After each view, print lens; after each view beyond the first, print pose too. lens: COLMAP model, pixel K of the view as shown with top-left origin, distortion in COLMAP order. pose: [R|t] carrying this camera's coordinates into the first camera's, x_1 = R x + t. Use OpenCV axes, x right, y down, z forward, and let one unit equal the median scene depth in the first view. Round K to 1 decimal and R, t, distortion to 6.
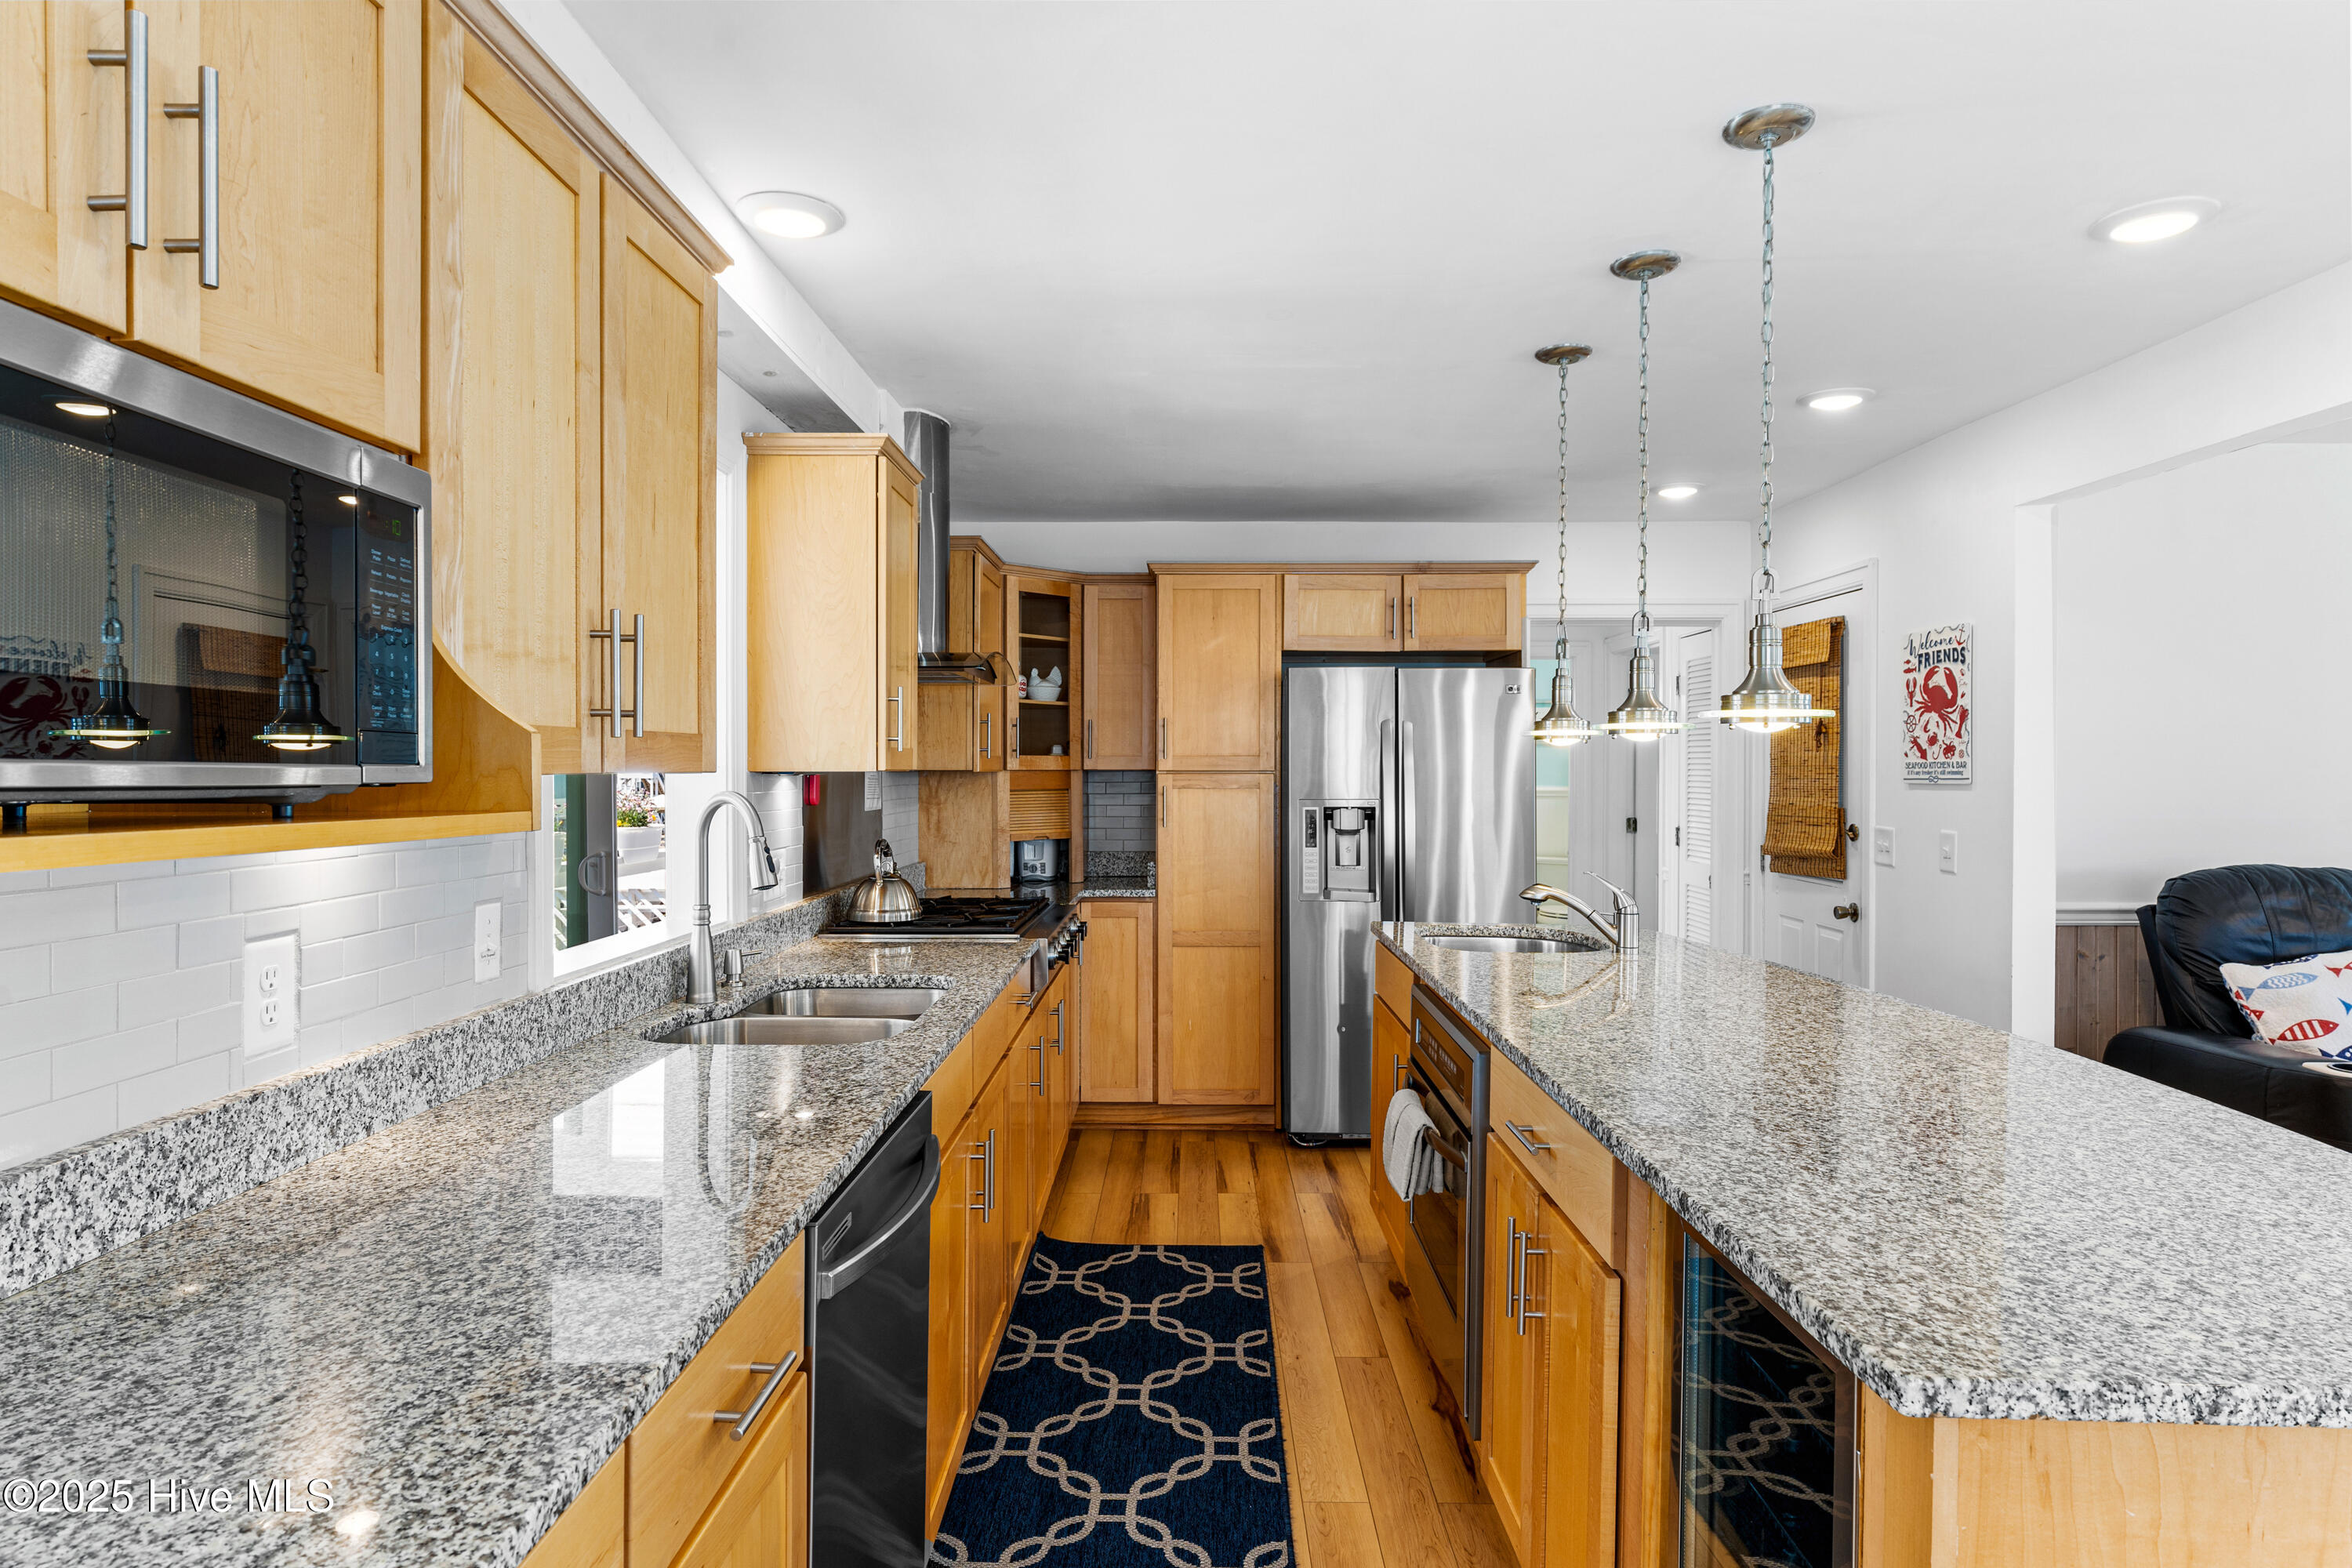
lens RADIAL K [[1303.4, 0, 1171.0], [0, 1303.4, 805.4], [0, 0, 1]] dist [-0.089350, 0.066152]
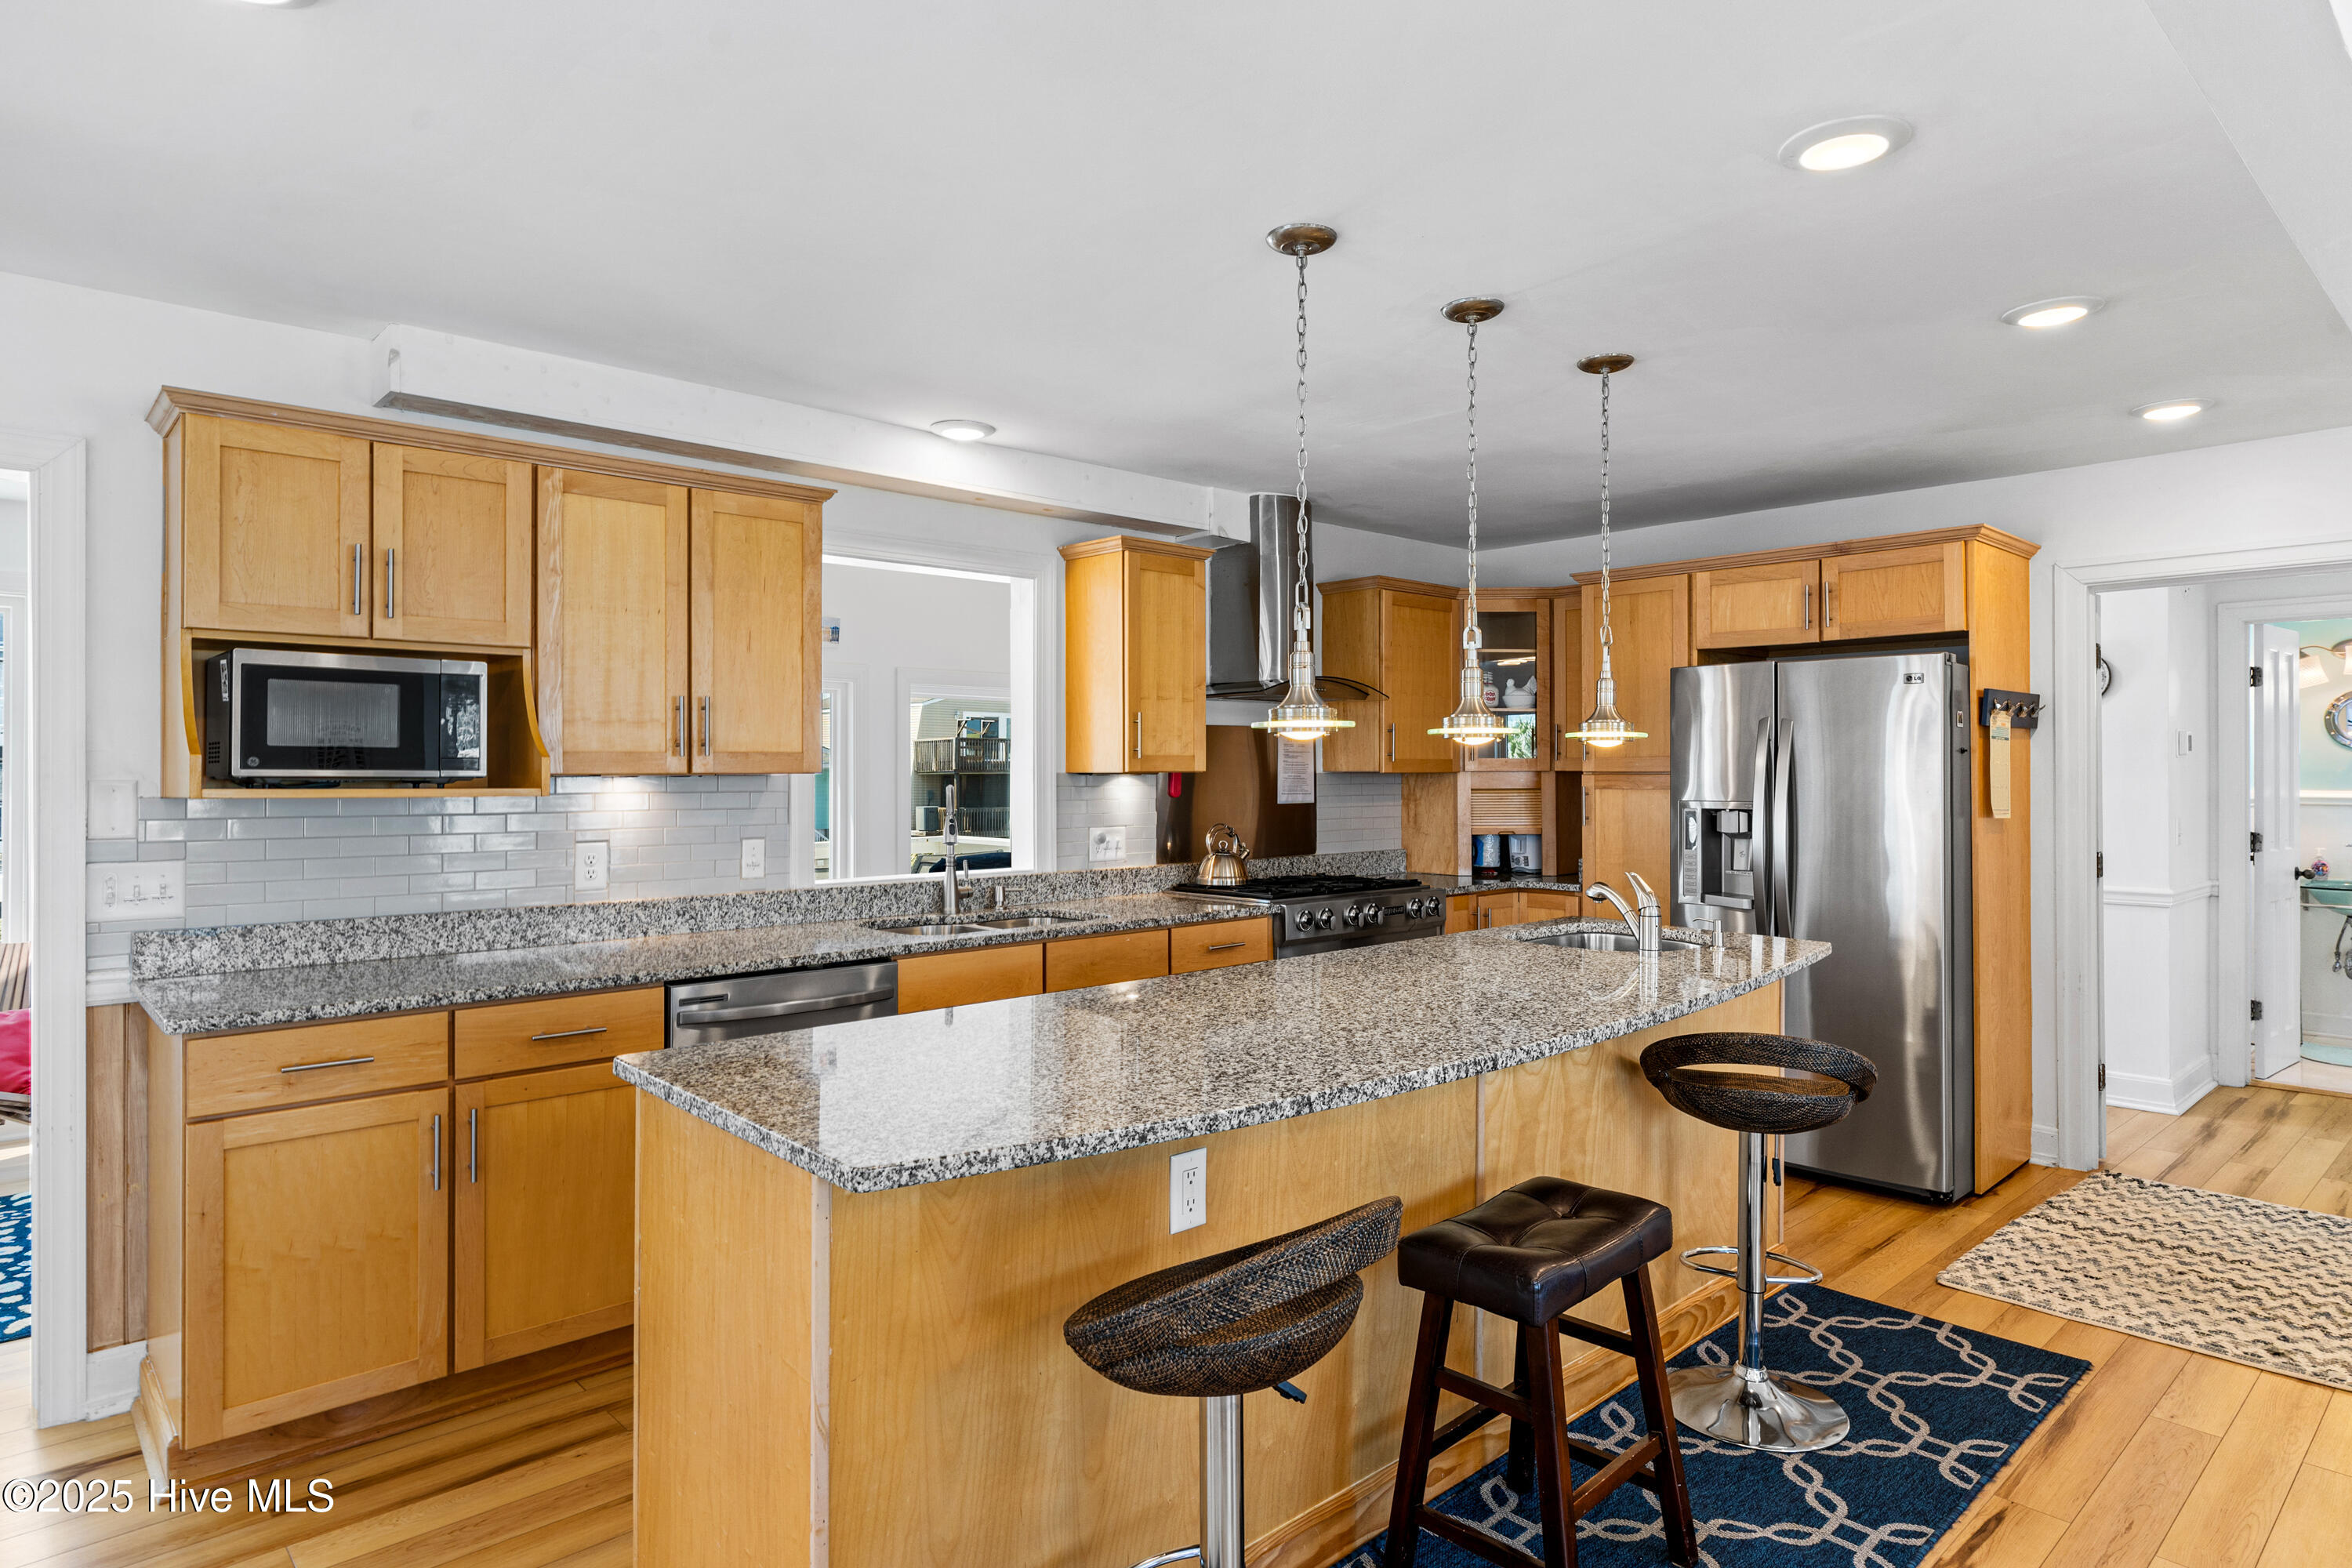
lens RADIAL K [[1343.3, 0, 1176.0], [0, 1343.3, 784.0], [0, 0, 1]] dist [0.000597, -0.001361]
pose [[0.696242, 0.003822, -0.717797, 0.541817], [-0.016846, 0.999797, -0.011016, 0.000896], [0.717610, 0.019761, 0.696165, 0.006198]]
